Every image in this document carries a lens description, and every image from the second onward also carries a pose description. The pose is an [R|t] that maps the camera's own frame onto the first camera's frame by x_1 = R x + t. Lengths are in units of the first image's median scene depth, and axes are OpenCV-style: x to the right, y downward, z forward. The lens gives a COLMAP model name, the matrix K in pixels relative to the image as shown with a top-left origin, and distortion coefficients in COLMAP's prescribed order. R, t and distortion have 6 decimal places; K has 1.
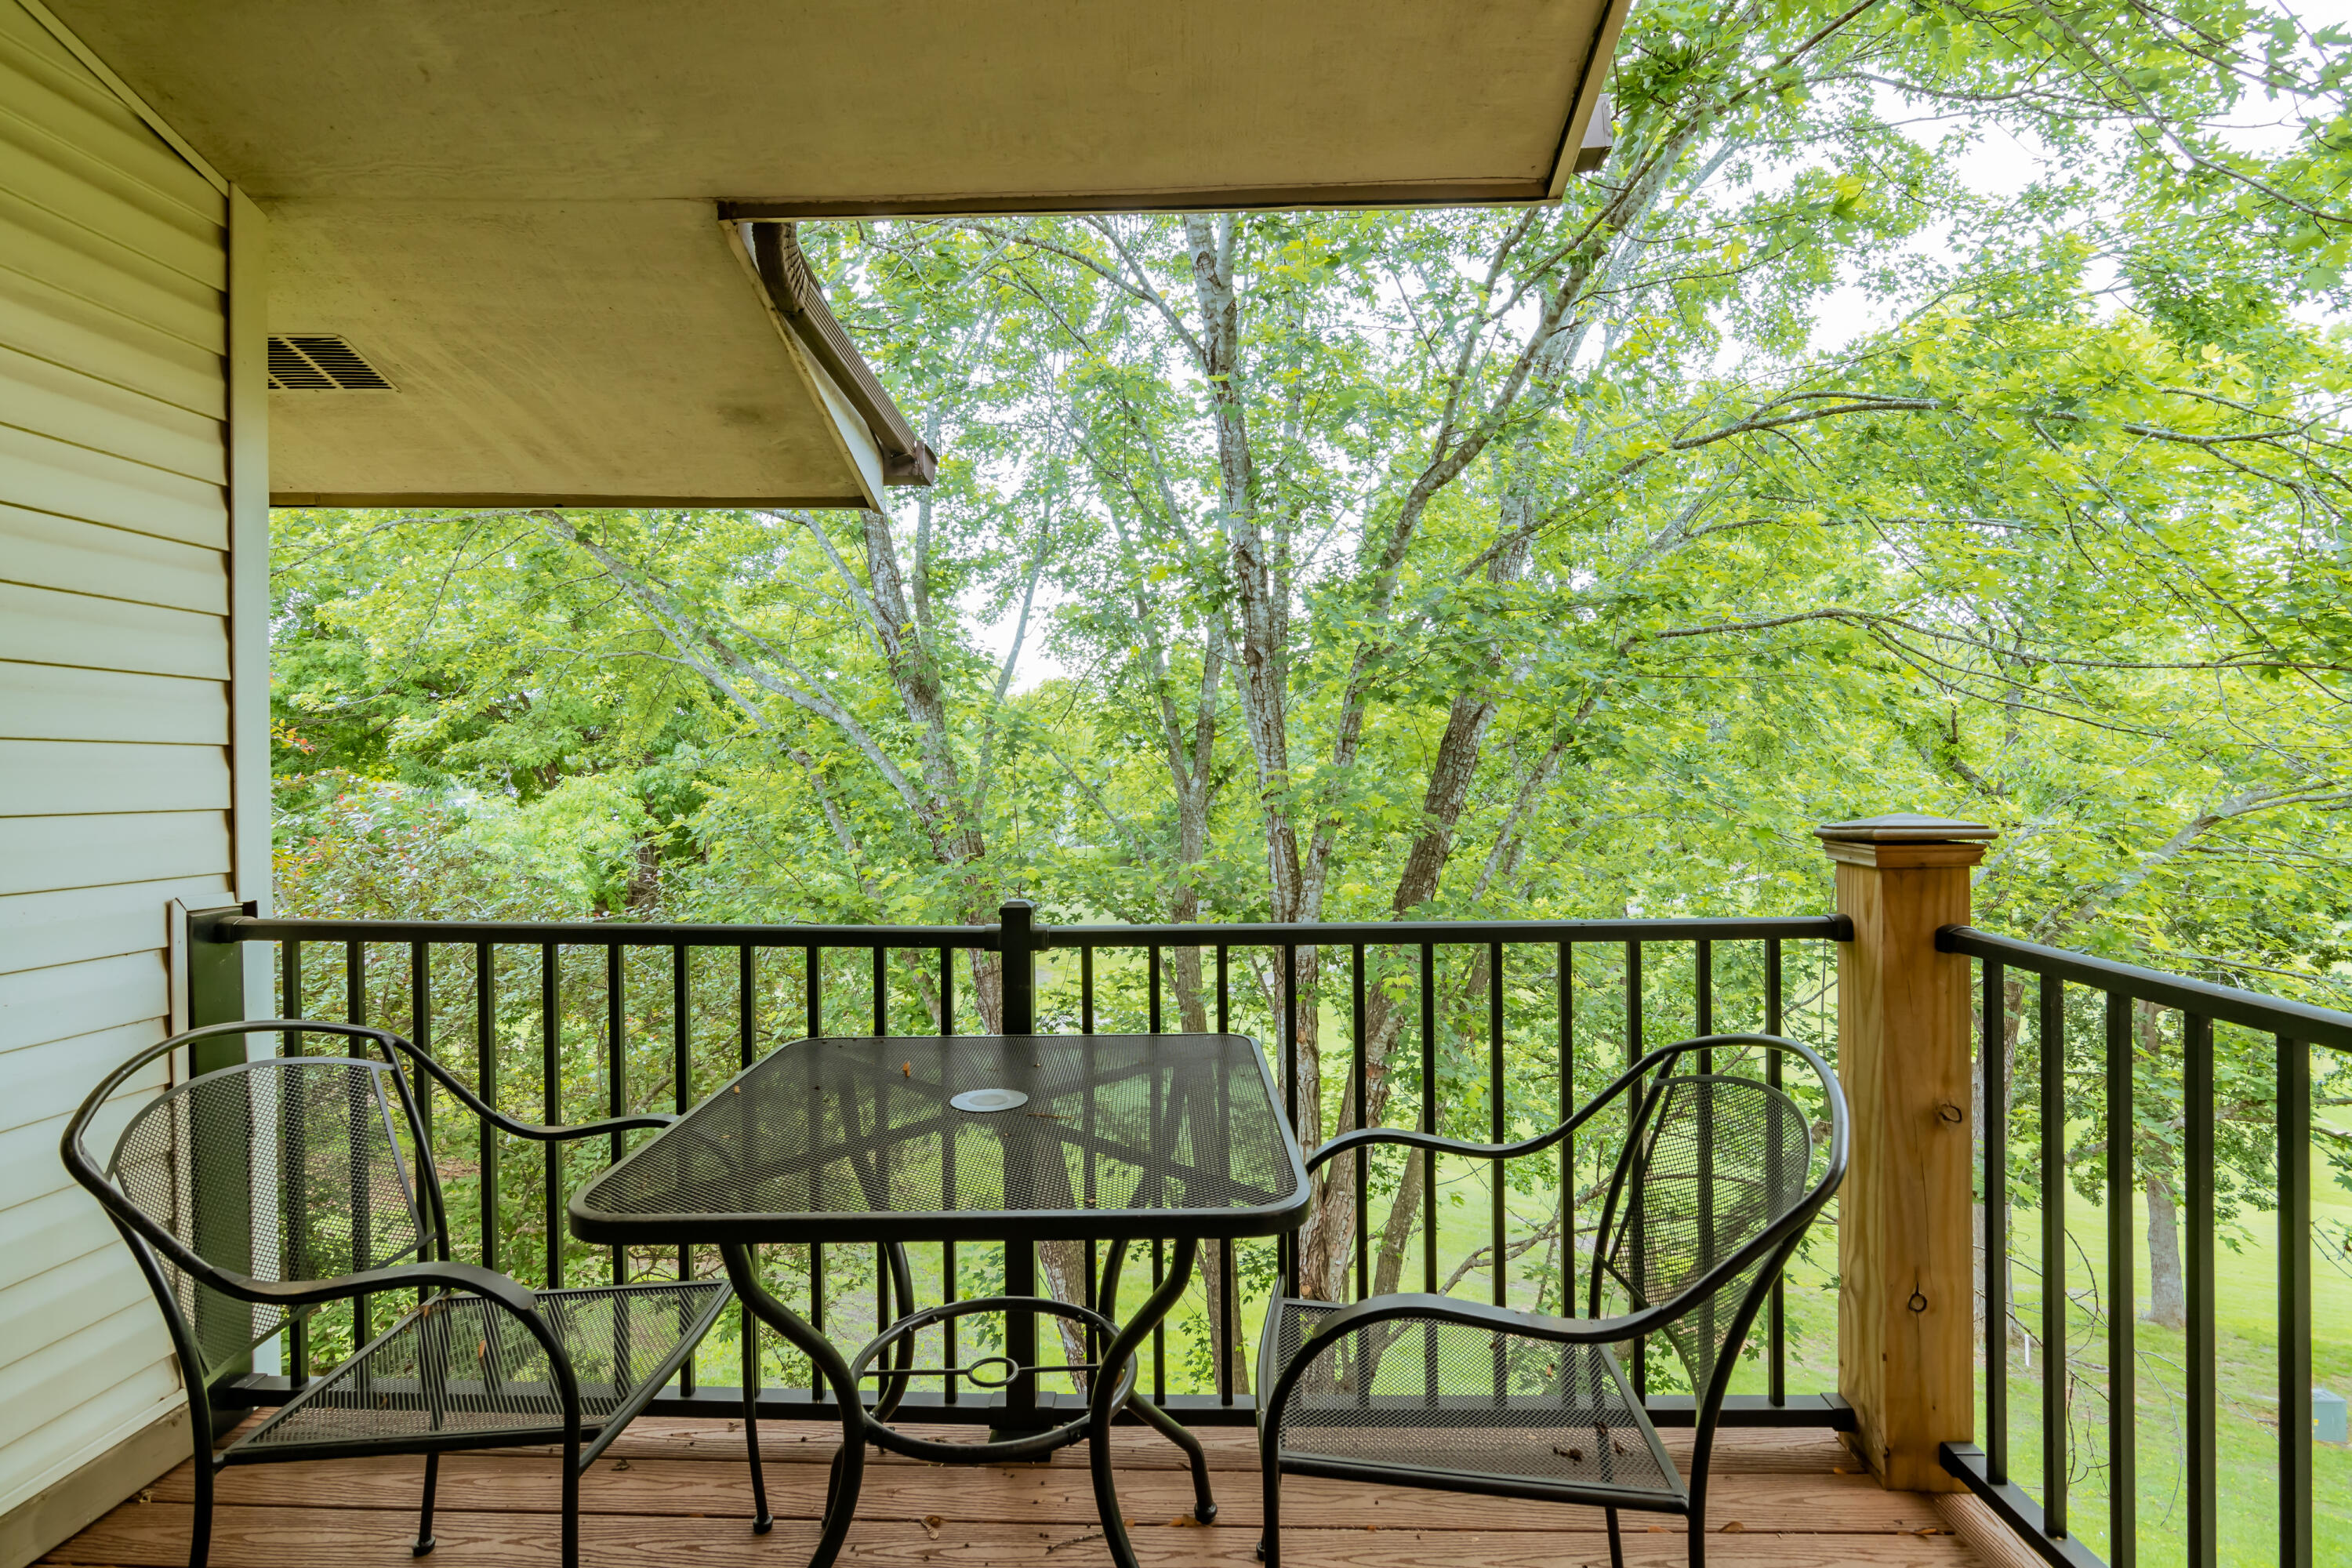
lens RADIAL K [[1085.1, 0, 1177.6], [0, 1085.1, 769.1], [0, 0, 1]] dist [-0.001567, -0.000161]
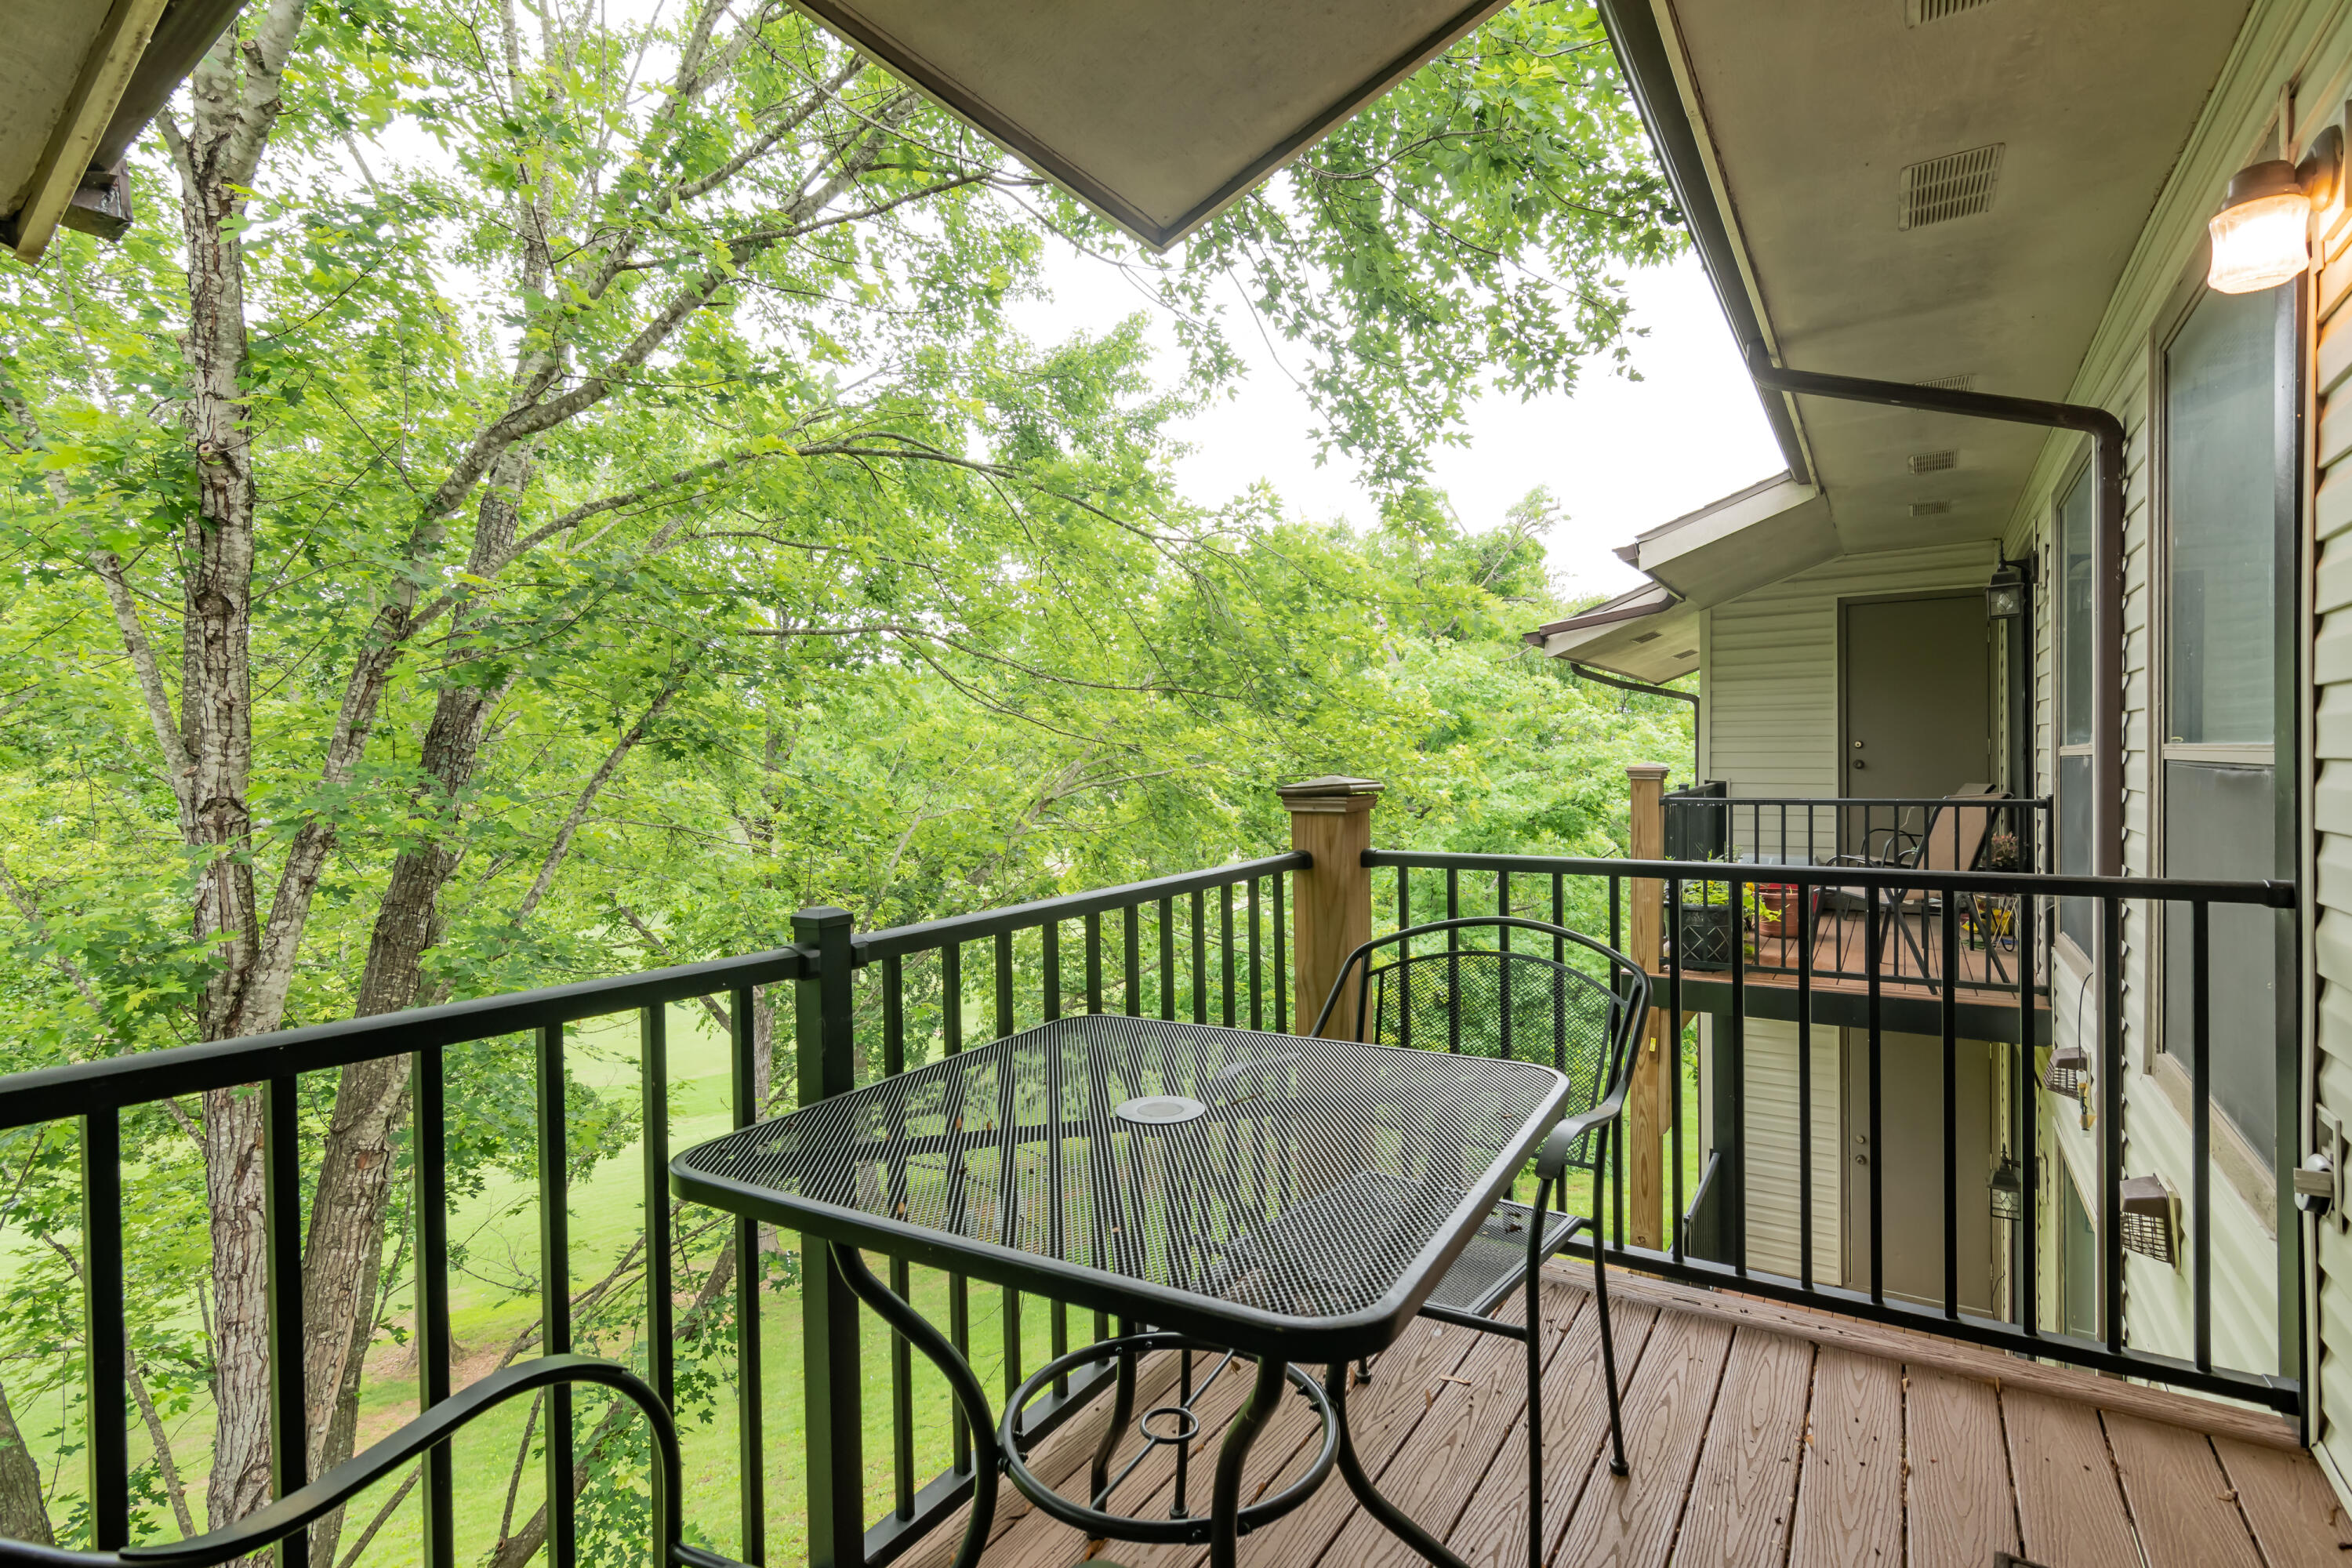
lens RADIAL K [[1085.1, 0, 1177.6], [0, 1085.1, 769.1], [0, 0, 1]] dist [-0.001567, -0.000161]
pose [[0.529625, -0.011078, 0.848159, -0.235345], [0.014143, 0.999891, 0.004229, 0.007564], [-0.848114, 0.009756, 0.529724, 0.139047]]
